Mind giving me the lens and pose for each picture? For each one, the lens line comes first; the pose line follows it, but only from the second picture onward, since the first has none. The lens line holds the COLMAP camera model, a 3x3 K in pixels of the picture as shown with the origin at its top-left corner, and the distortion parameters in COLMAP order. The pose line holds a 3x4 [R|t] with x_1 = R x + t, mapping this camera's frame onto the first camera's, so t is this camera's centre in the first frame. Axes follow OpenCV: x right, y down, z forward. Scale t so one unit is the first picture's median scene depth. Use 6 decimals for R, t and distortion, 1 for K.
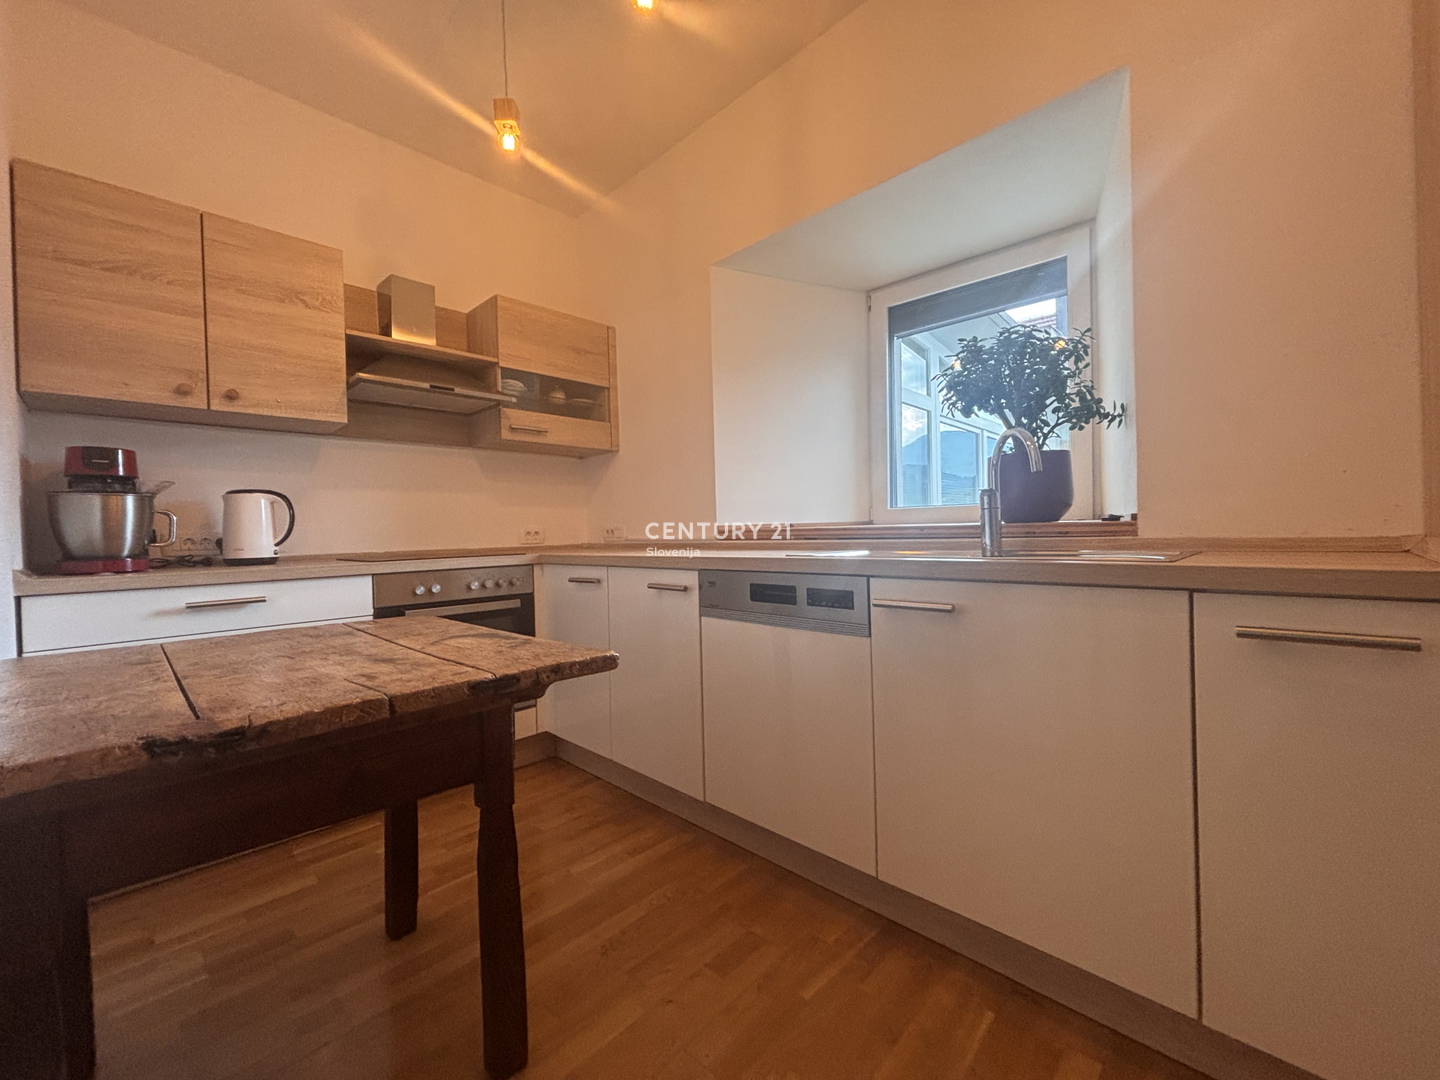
lens RADIAL K [[589.3, 0, 726.2], [0, 589.3, 535.6], [0, 0, 1]] dist [0.001202, 0.000548]
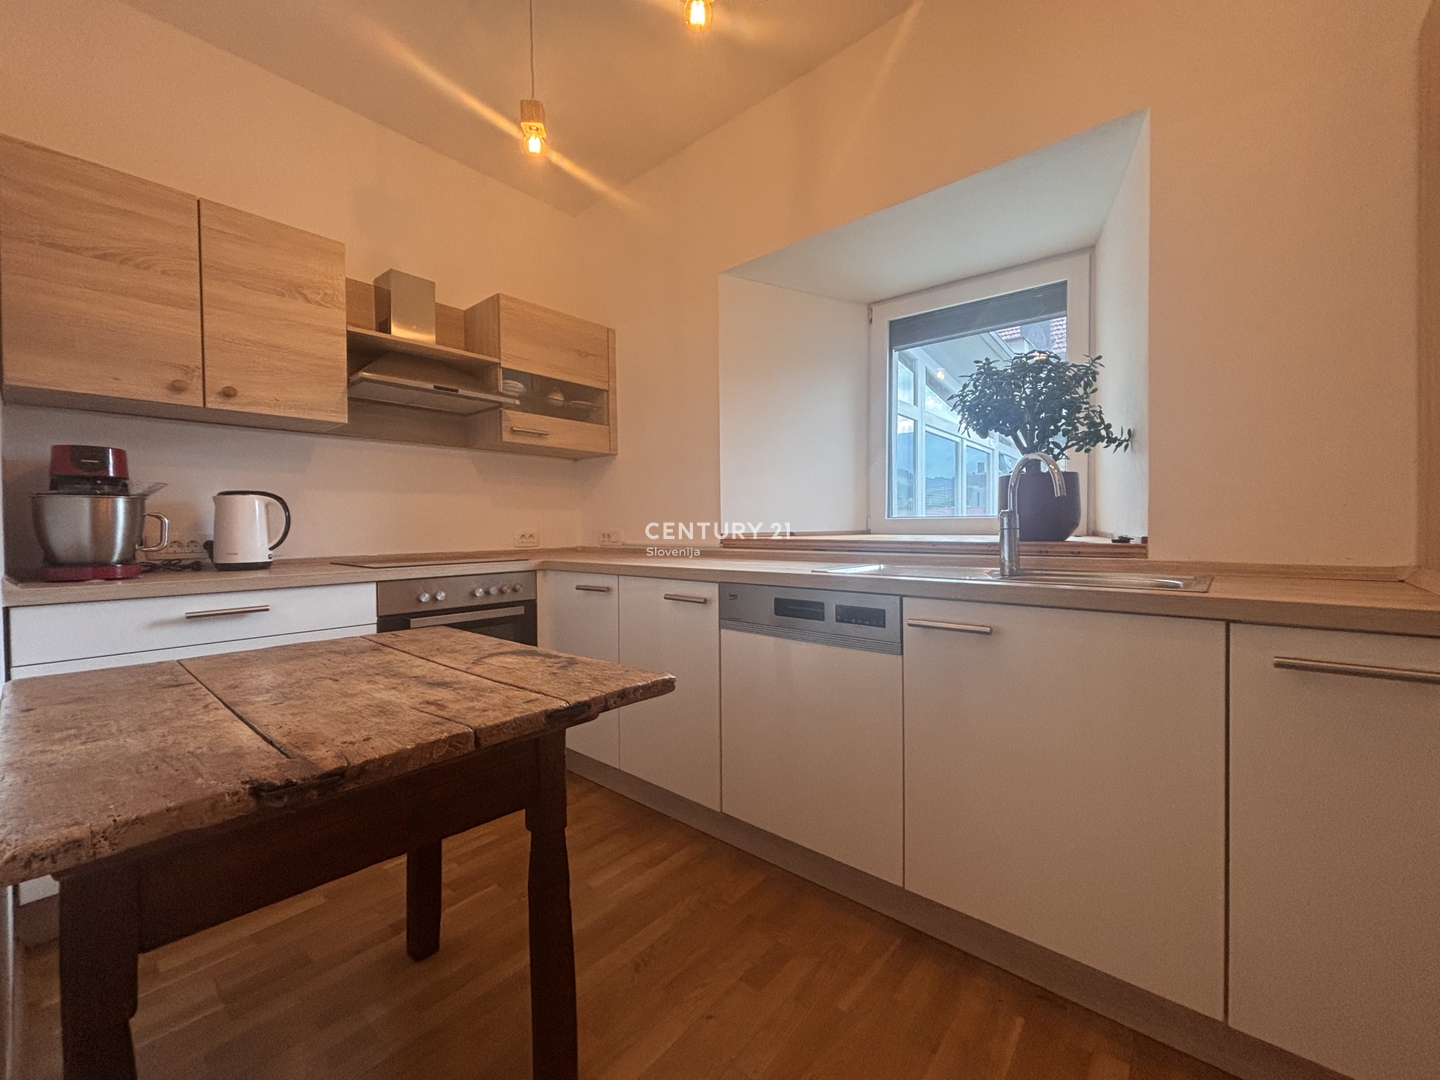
lens RADIAL K [[589.3, 0, 726.2], [0, 589.3, 535.6], [0, 0, 1]] dist [0.001202, 0.000548]
pose [[0.997986, 0.016018, 0.061387, -0.098265], [-0.016448, 0.999844, 0.006501, -0.028625], [-0.061273, -0.007497, 0.998093, -0.002587]]
